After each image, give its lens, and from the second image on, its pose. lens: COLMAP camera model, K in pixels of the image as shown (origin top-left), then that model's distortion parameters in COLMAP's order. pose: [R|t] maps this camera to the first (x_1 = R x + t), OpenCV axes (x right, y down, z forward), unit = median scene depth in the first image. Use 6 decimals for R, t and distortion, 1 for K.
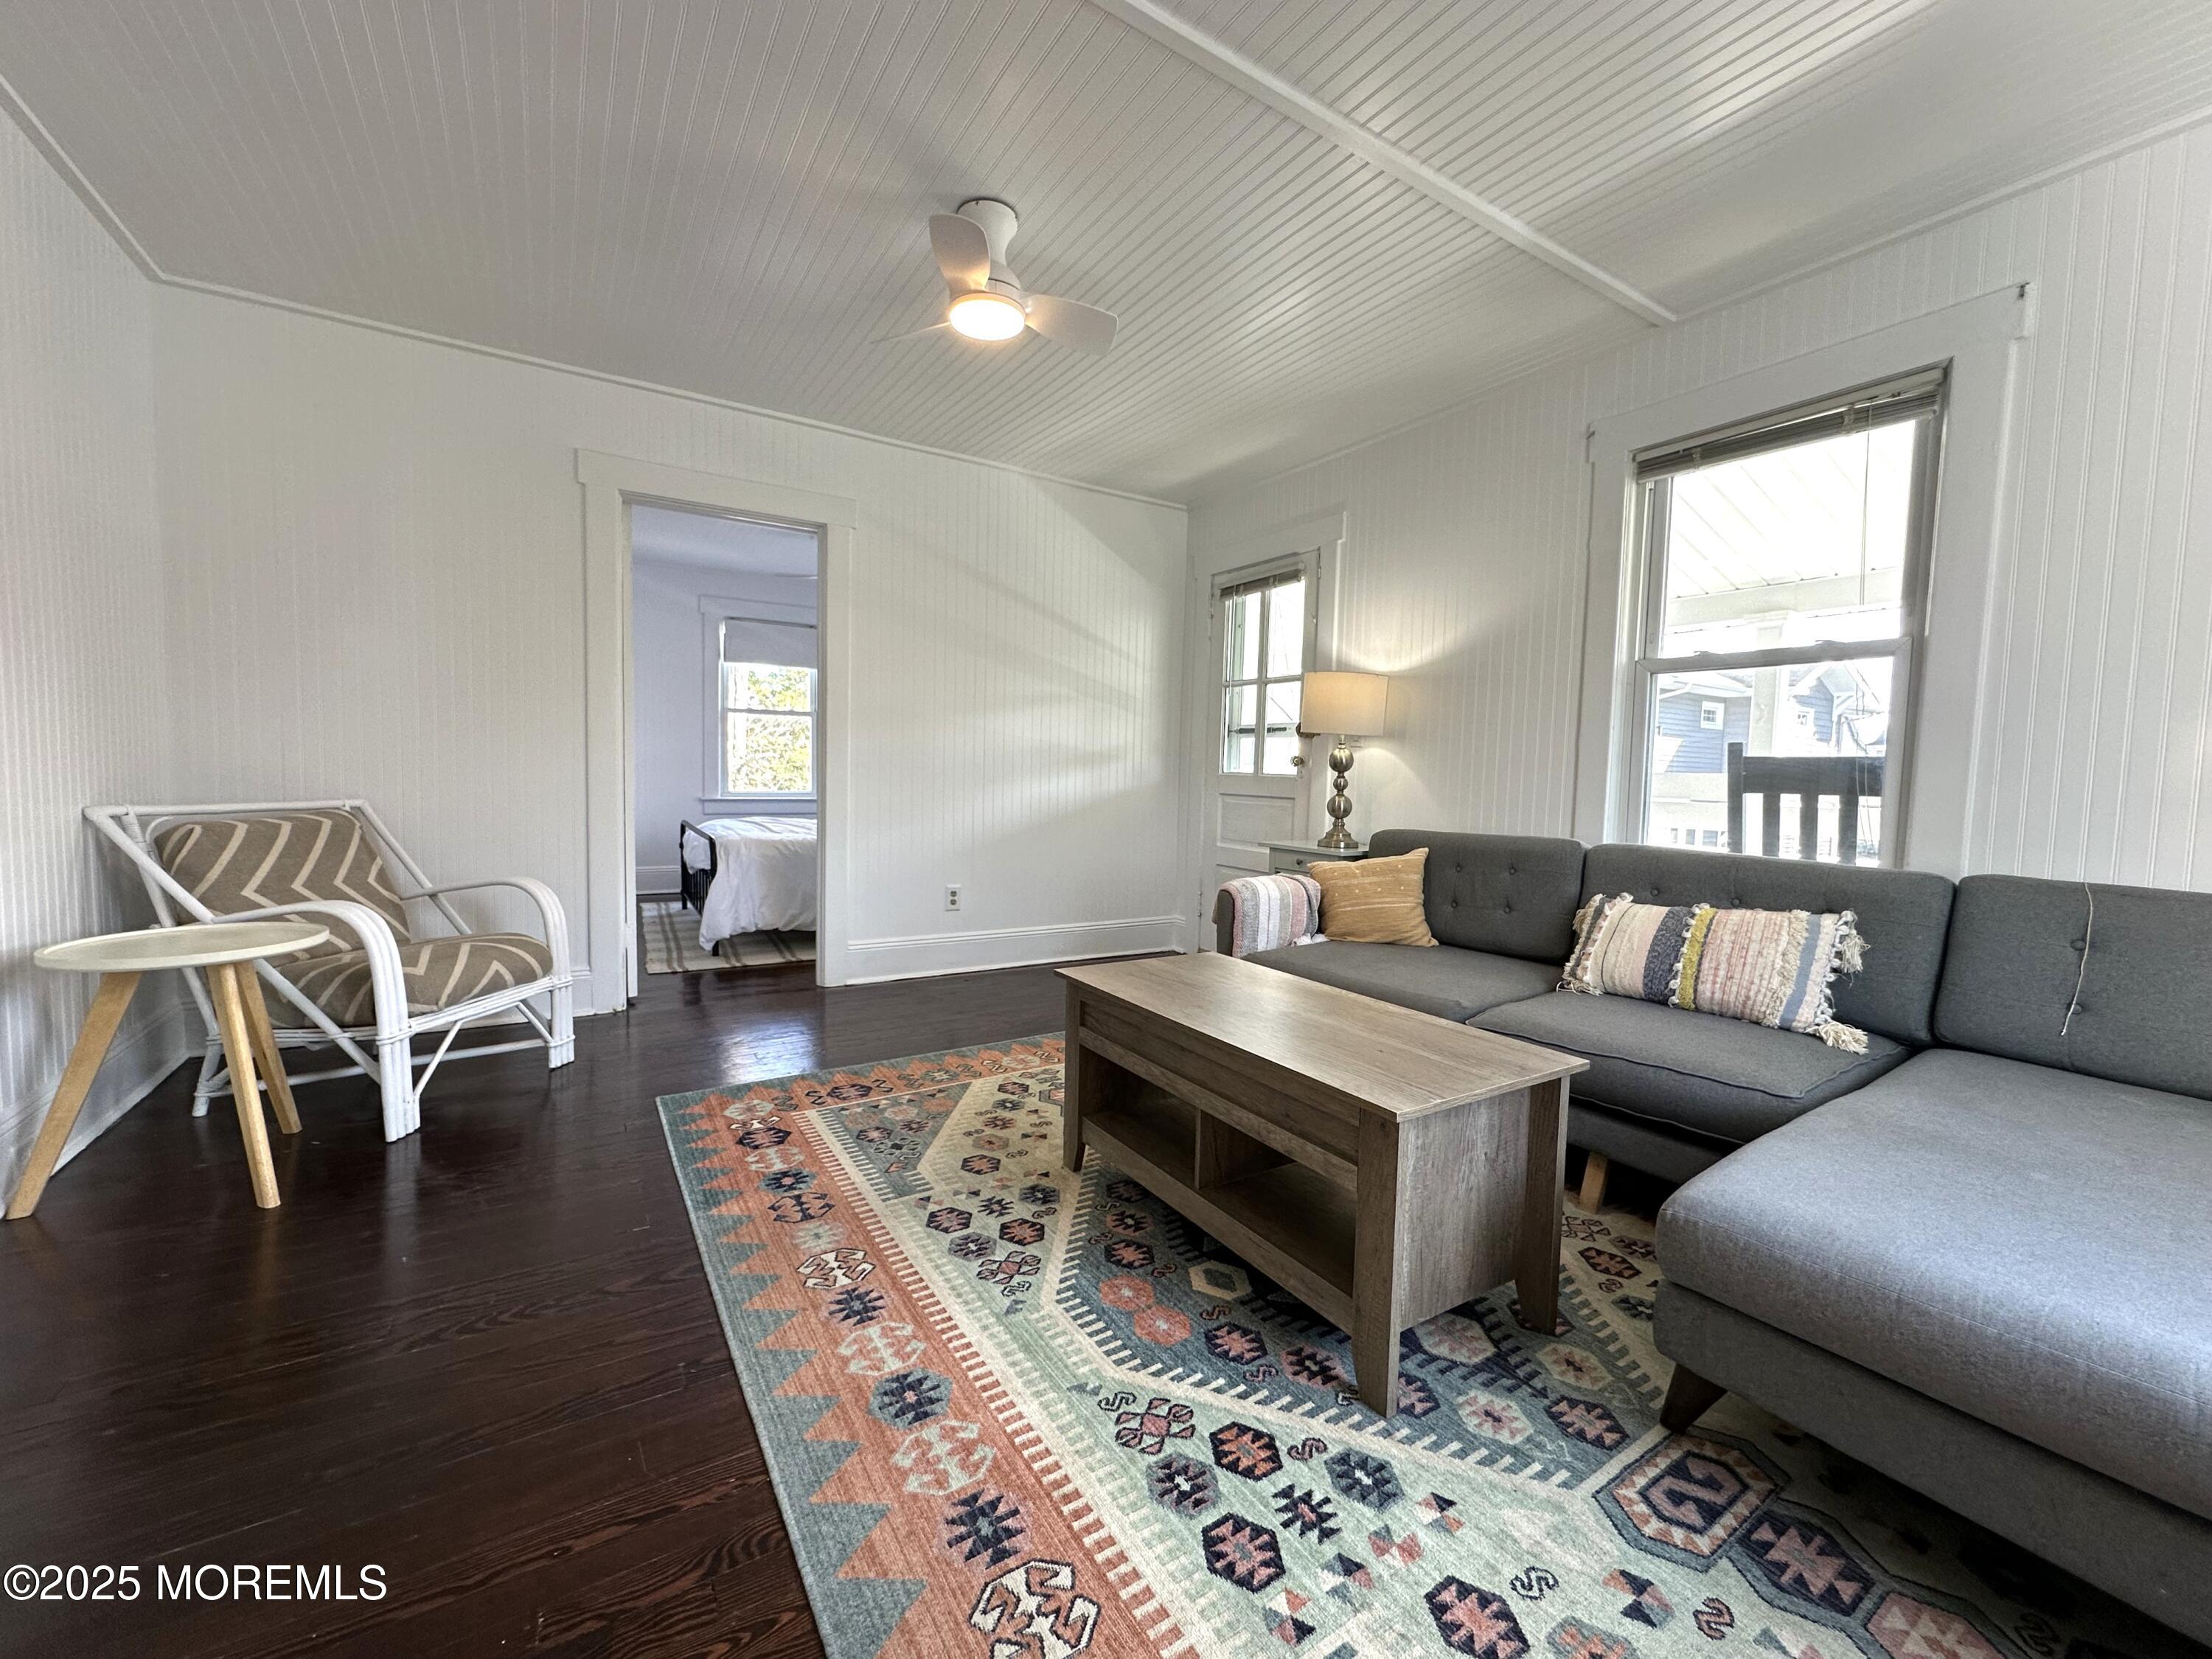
lens RADIAL K [[893.1, 0, 1101.7], [0, 893.1, 833.6], [0, 0, 1]] dist [-0.002119, 0.000479]
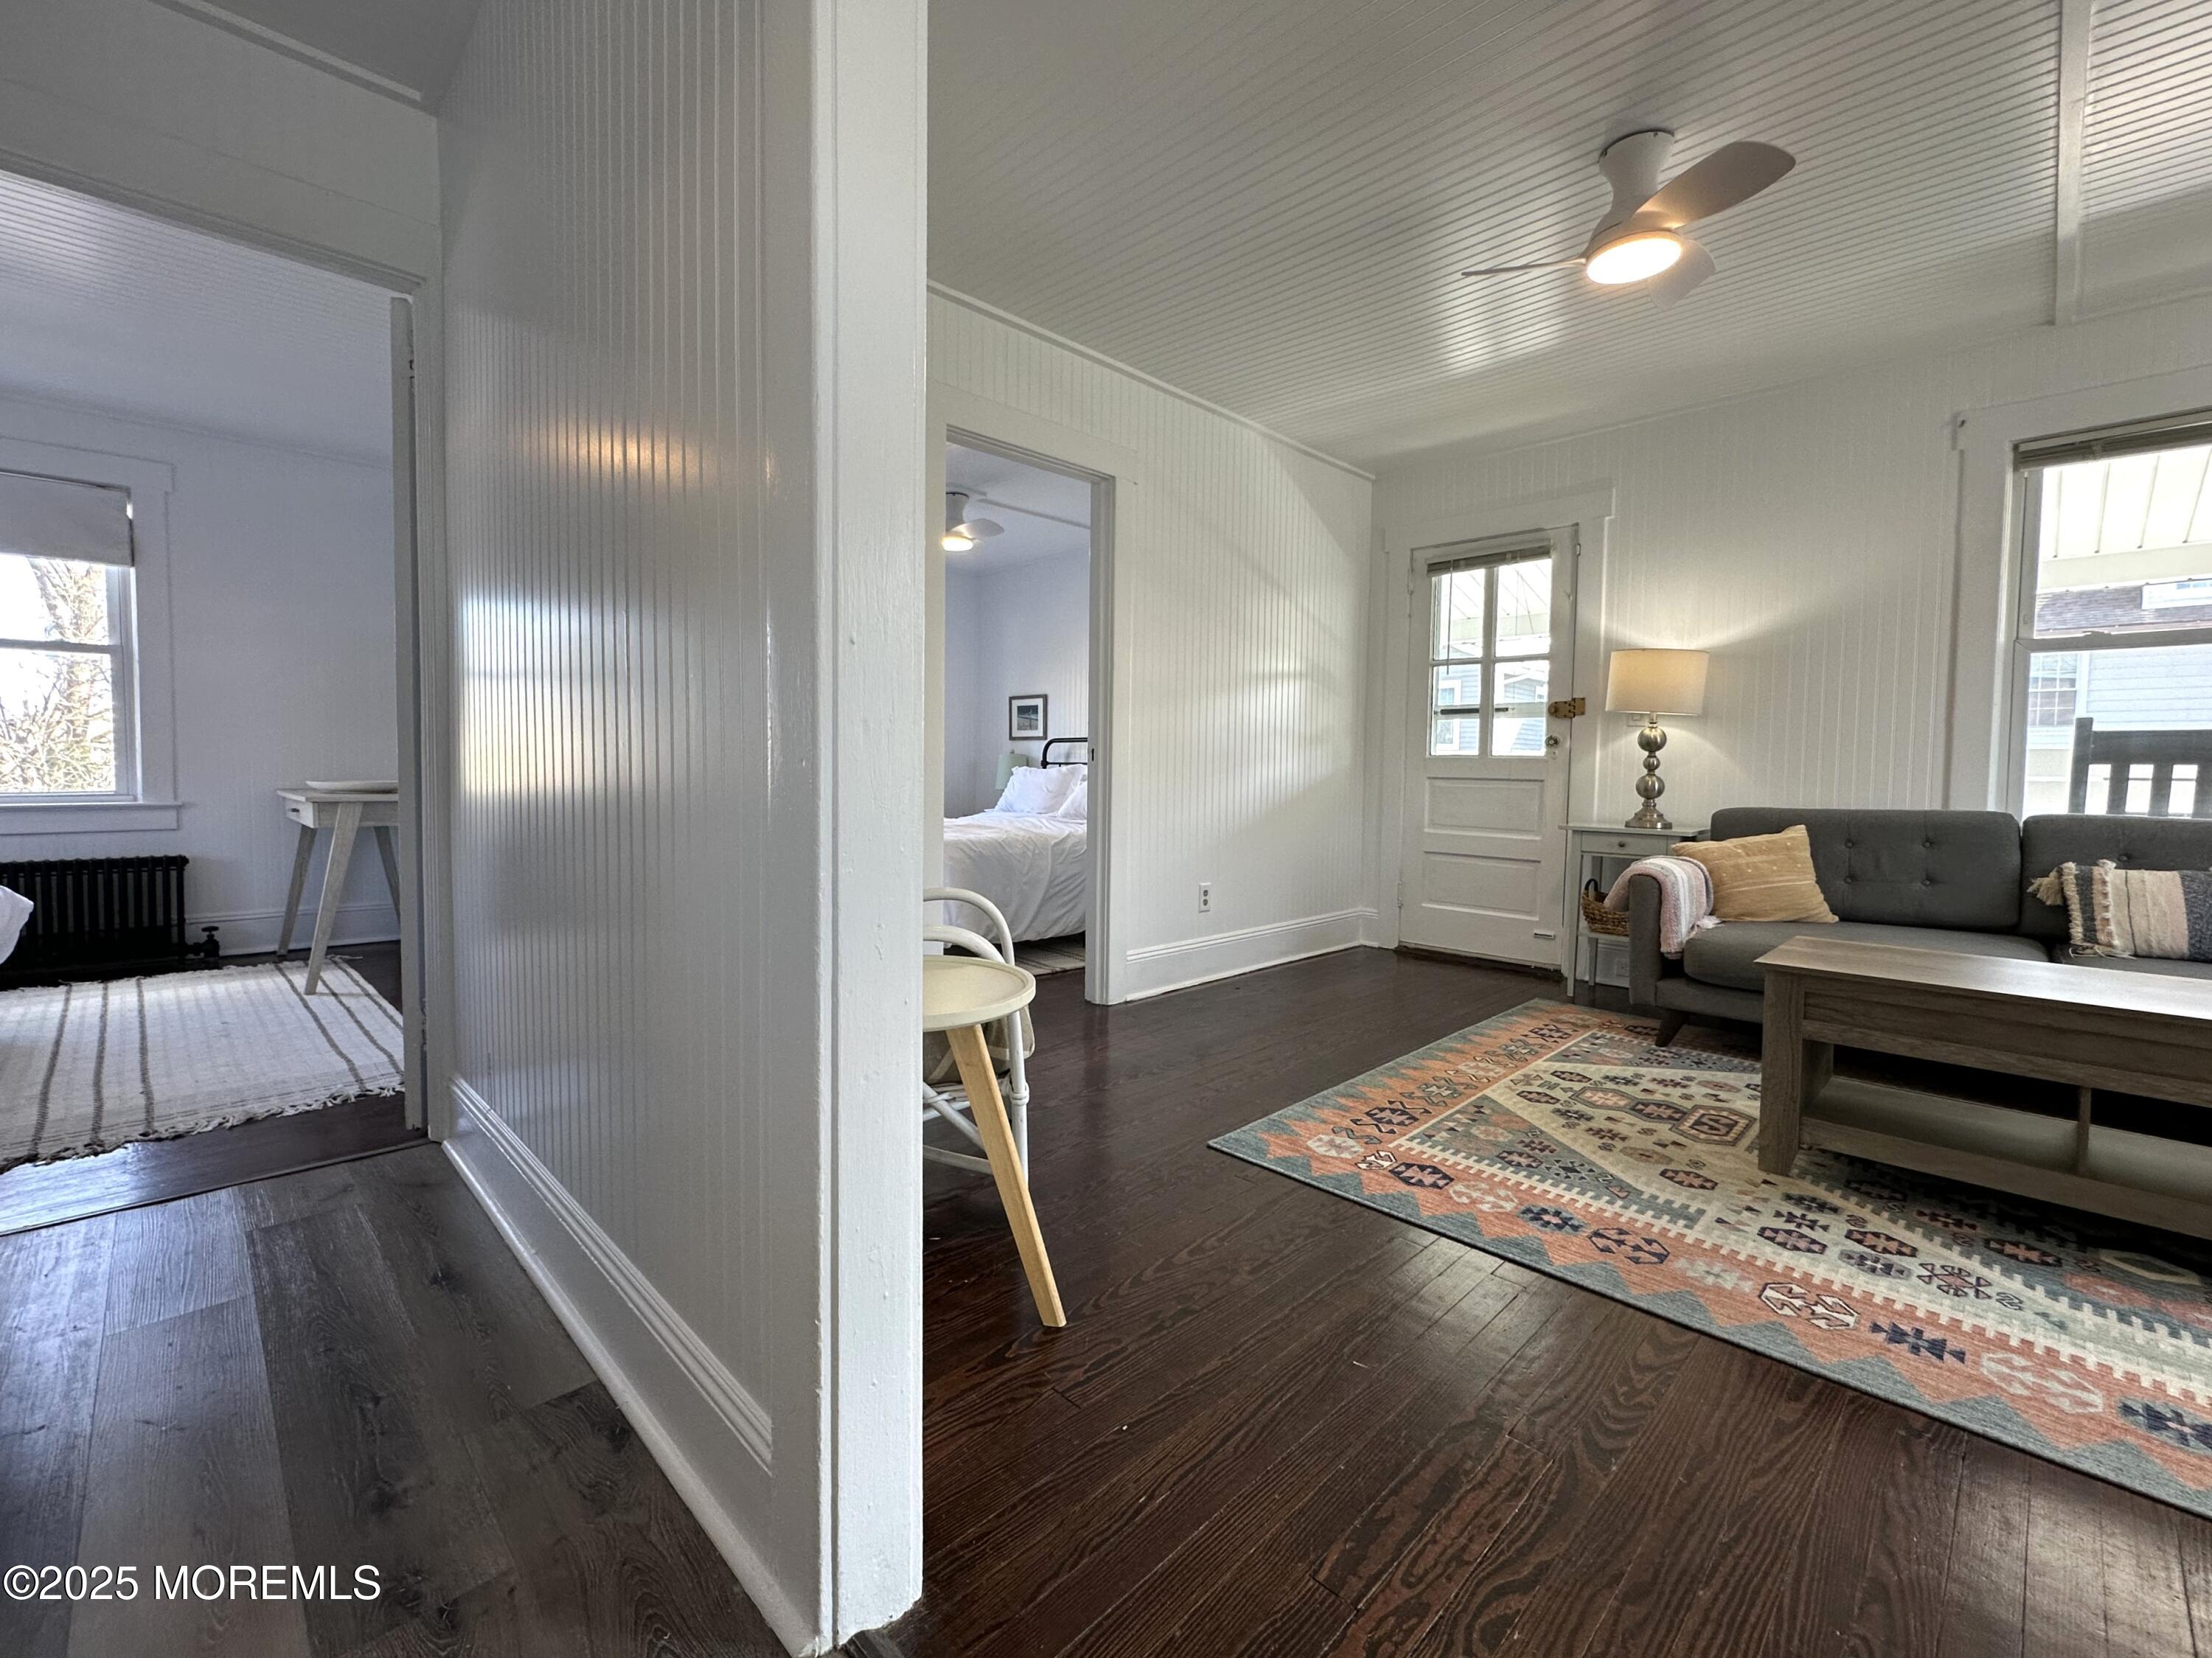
lens RADIAL K [[952.4, 0, 1057.5], [0, 952.4, 812.9], [0, 0, 1]] dist [0.000047, 0.000175]
pose [[0.979614, -0.025243, 0.199298, -0.821195], [0.028308, 0.999521, -0.012545, -0.009366], [-0.198886, 0.017931, 0.979859, 0.141798]]
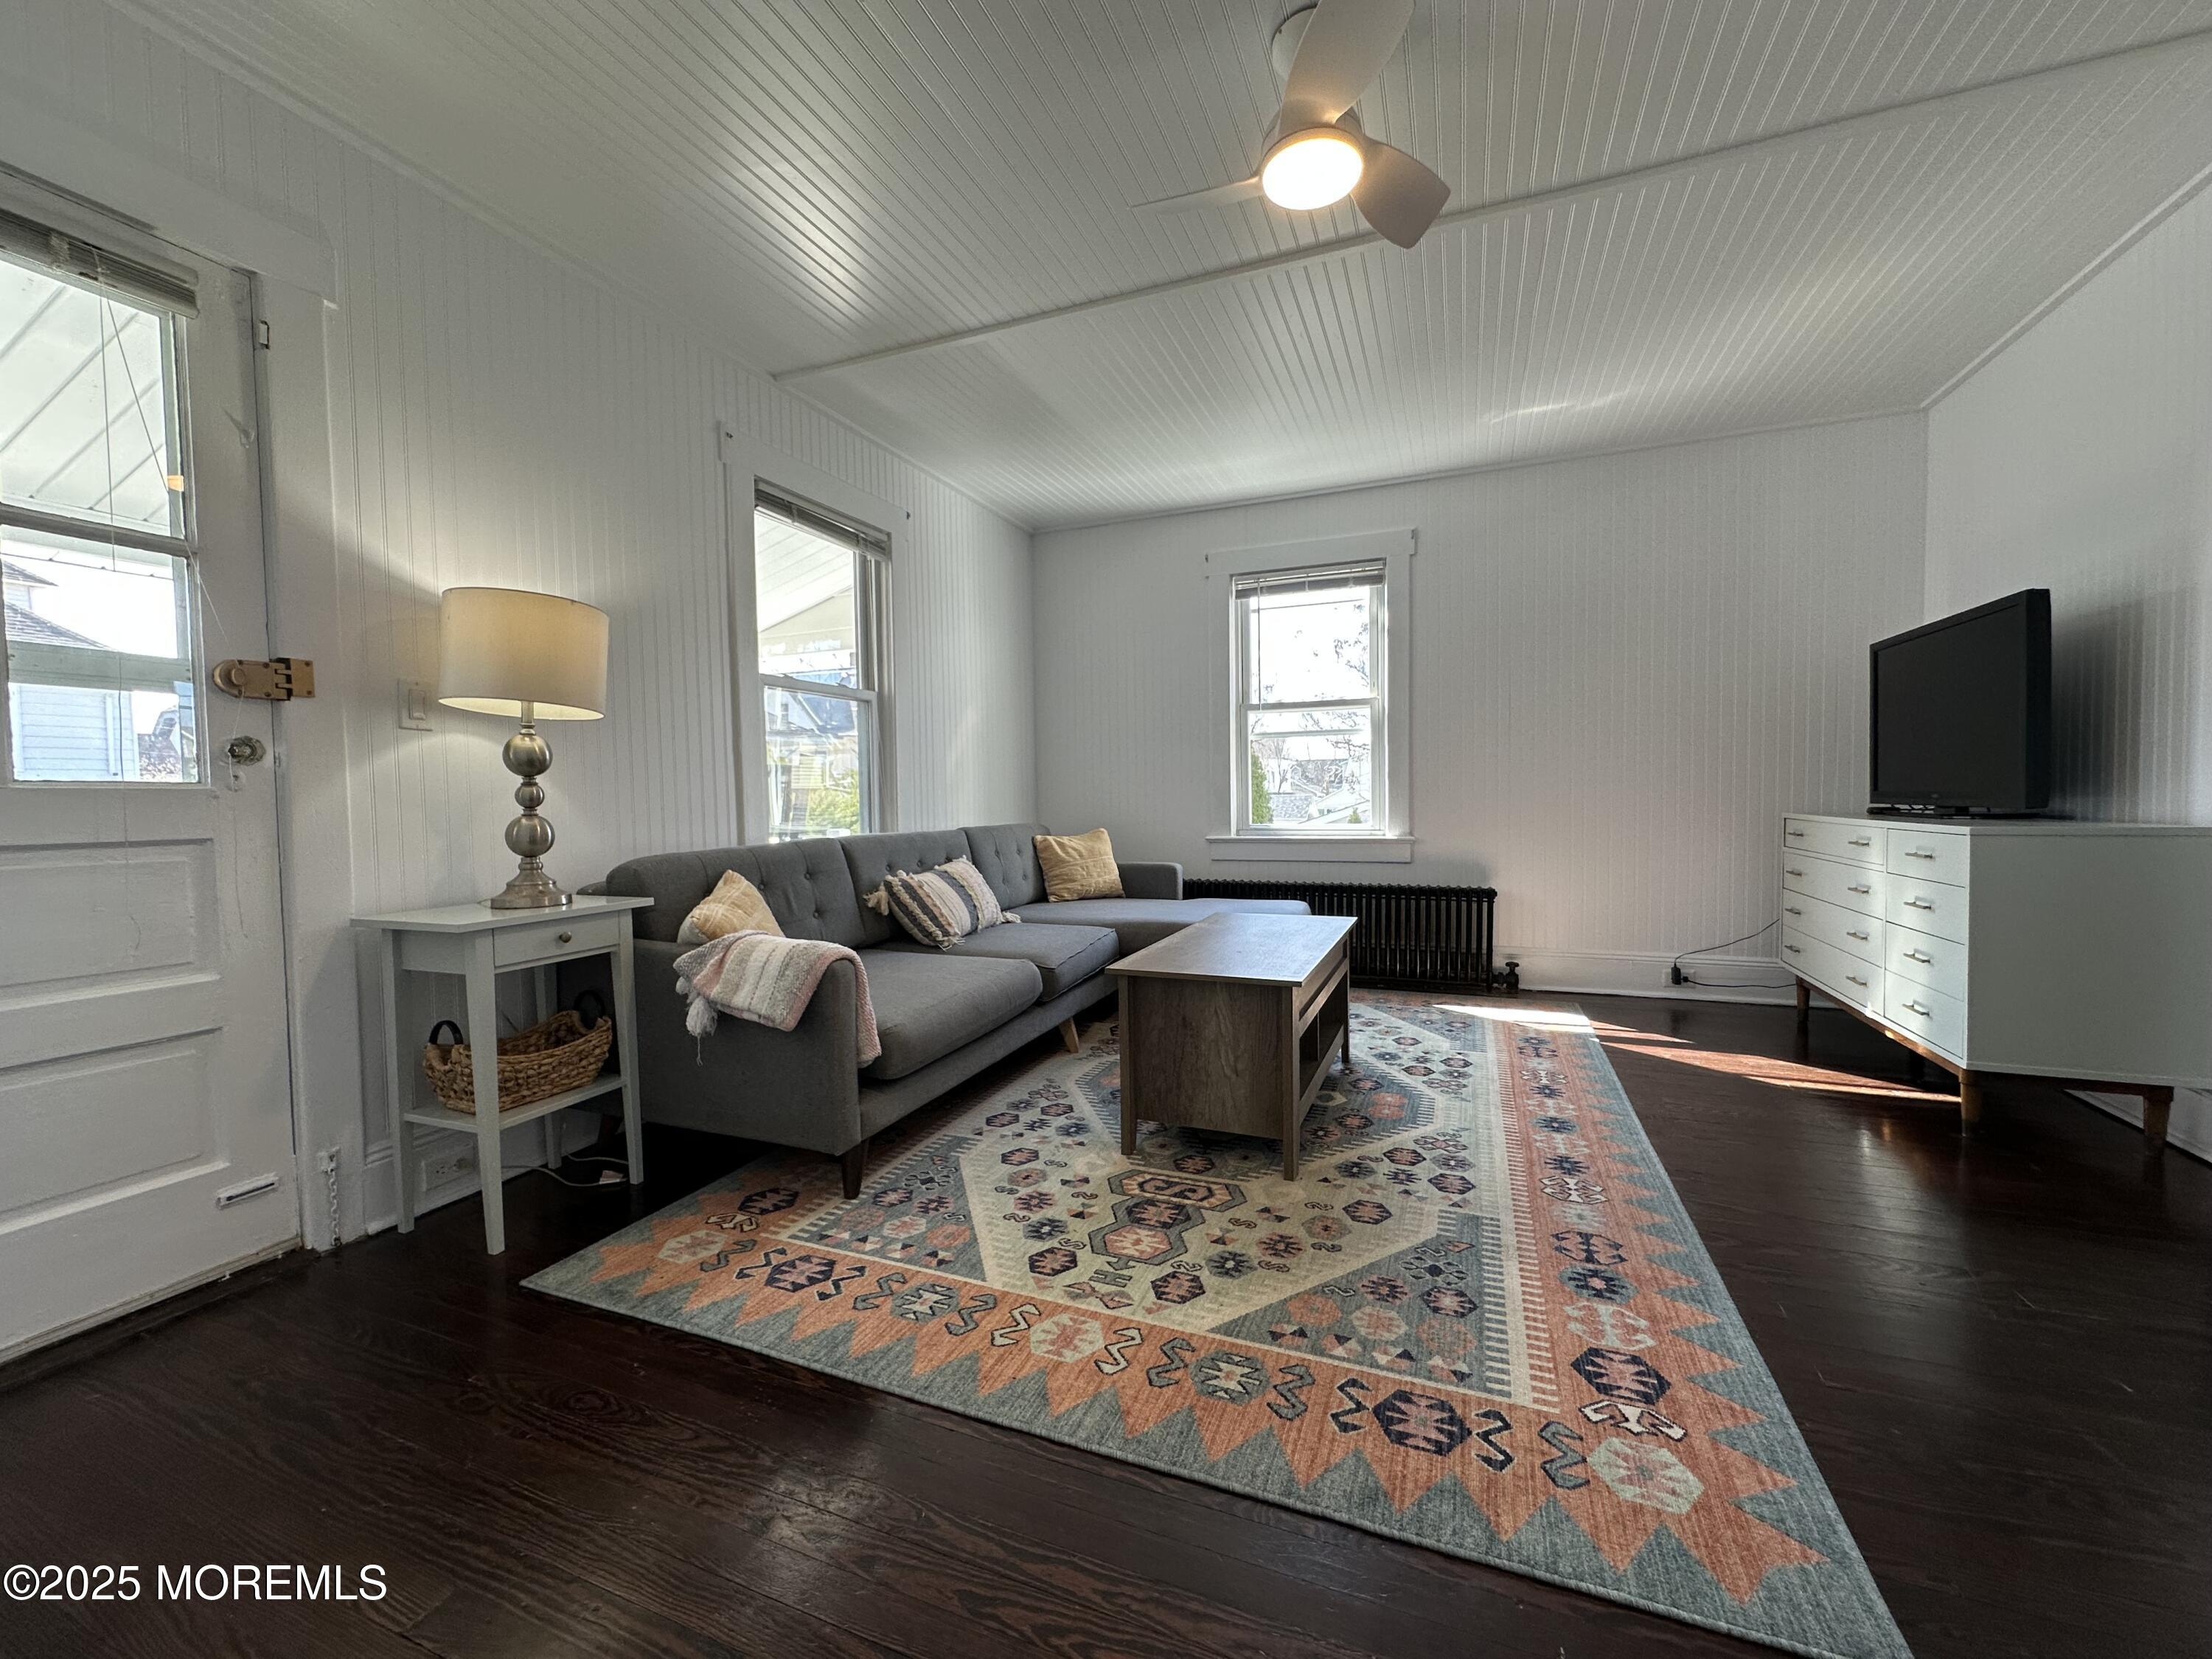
lens RADIAL K [[879.0, 0, 1110.8], [0, 879.0, 830.1], [0, 0, 1]] dist [-0.004634, -0.000059]
pose [[-0.591554, -0.046434, 0.804927, -0.578825], [0.058673, 0.993214, 0.100416, -0.096681], [-0.804128, 0.106629, -0.584815, 1.445518]]
